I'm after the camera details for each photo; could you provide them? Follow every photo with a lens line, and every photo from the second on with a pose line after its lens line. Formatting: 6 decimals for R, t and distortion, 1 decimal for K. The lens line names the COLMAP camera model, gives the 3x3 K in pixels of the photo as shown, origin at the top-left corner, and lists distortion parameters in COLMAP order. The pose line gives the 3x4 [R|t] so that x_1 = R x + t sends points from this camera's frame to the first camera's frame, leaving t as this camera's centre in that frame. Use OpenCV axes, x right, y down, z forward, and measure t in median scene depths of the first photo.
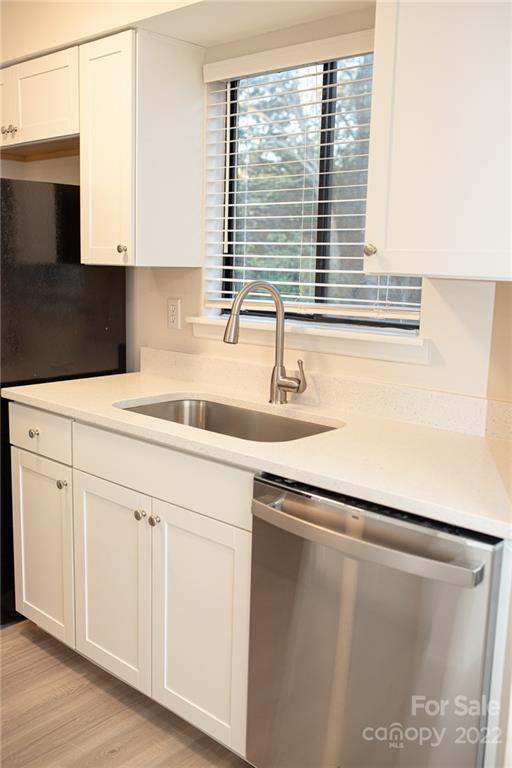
lens RADIAL K [[741.4, 0, 260.5], [0, 741.4, 386.8], [0, 0, 1]] dist [-0.043194, 0.018497]
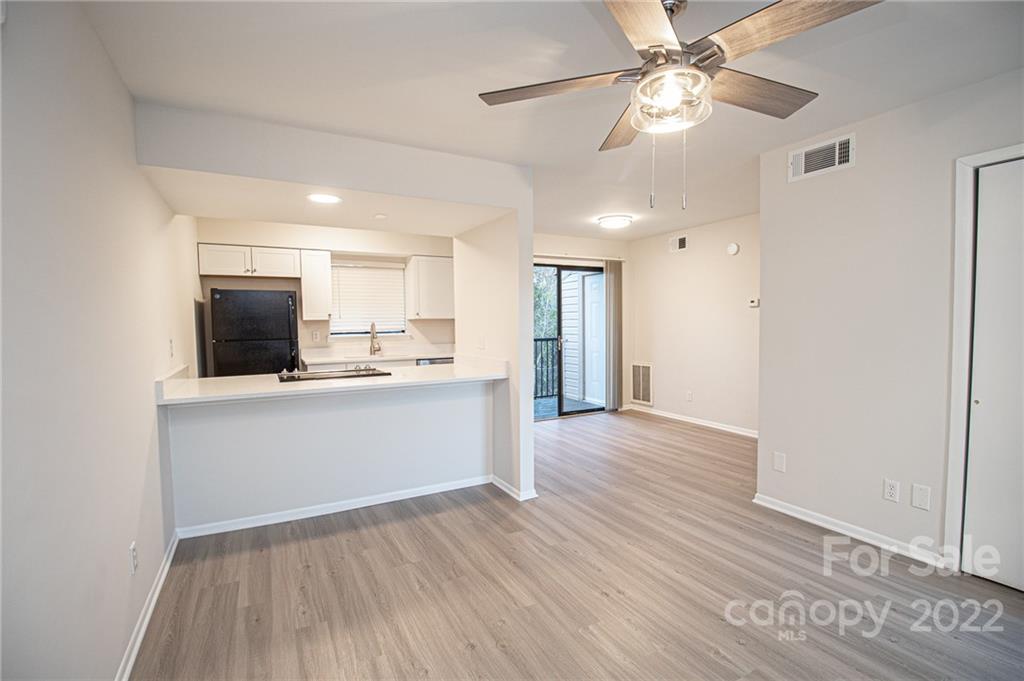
lens RADIAL K [[474.0, 0, 518.9], [0, 474.0, 348.2], [0, 0, 1]] dist [0.003233, -0.014802]
pose [[0.333708, -0.085899, 0.938755, -1.954174], [0.183173, 0.982767, 0.024812, 0.060274], [-0.924709, 0.163675, 0.343692, -0.484074]]
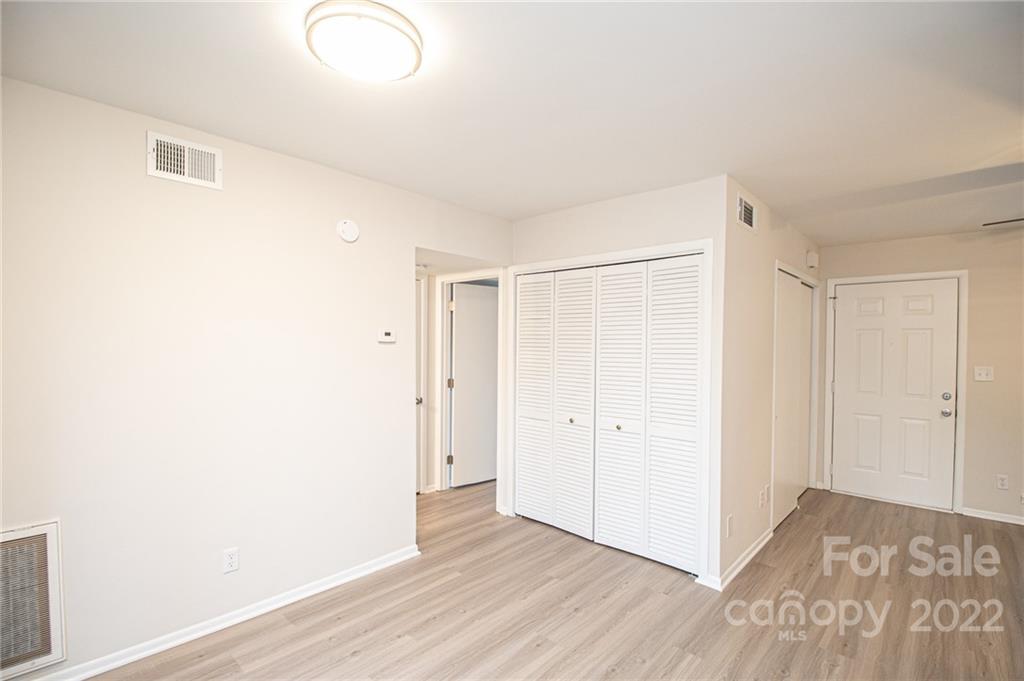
lens RADIAL K [[469.6, 0, 514.1], [0, 469.6, 346.2], [0, 0, 1]] dist [0.001466, -0.014107]
pose [[-0.999250, -0.038094, 0.006916, 0.063769], [-0.036258, 0.983378, 0.177915, -0.098609], [-0.013578, 0.177531, -0.984021, 0.449835]]
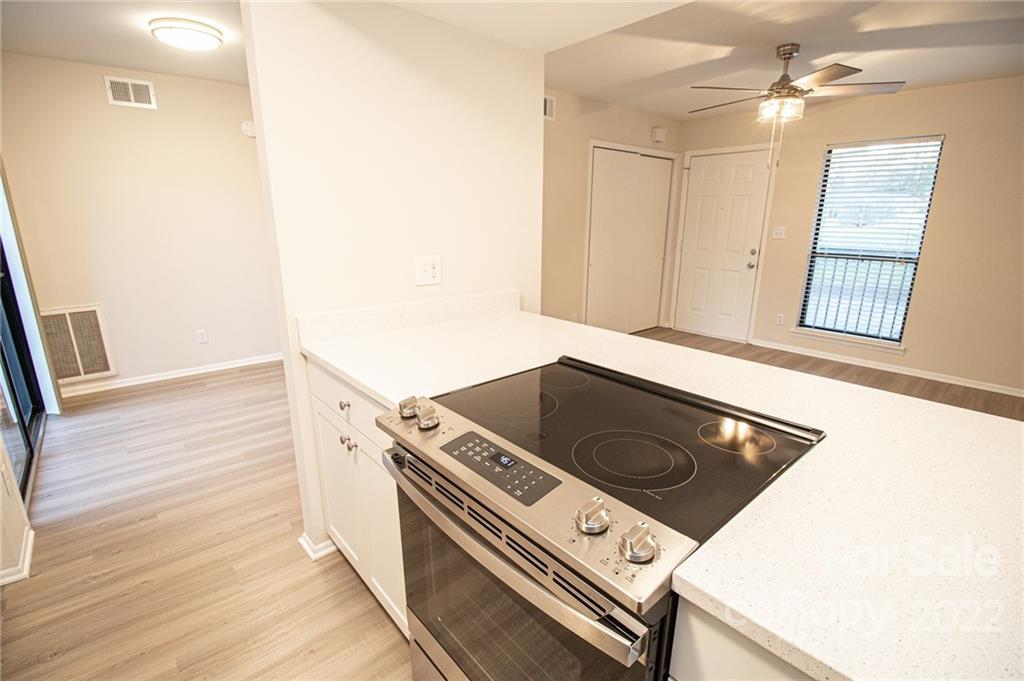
lens RADIAL K [[474.0, 0, 518.9], [0, 474.0, 348.2], [0, 0, 1]] dist [0.003233, -0.014802]
pose [[-0.993086, -0.061347, 0.100086, -0.688366], [-0.012311, 0.902311, 0.430910, -0.192235], [-0.116744, 0.426699, -0.896827, 1.022054]]
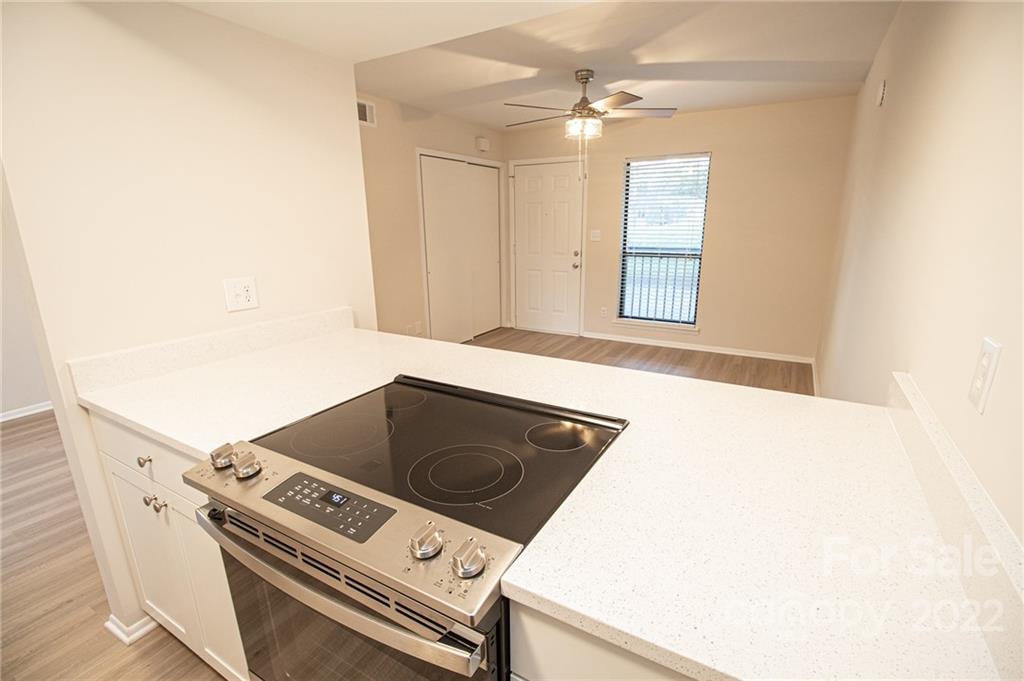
lens RADIAL K [[474.0, 0, 518.9], [0, 474.0, 348.2], [0, 0, 1]] dist [0.003233, -0.014802]
pose [[-0.977552, 0.036717, -0.207470, -0.710920], [-0.054116, 0.907908, 0.415661, -0.213727], [0.203626, 0.417558, -0.885541, 1.026739]]
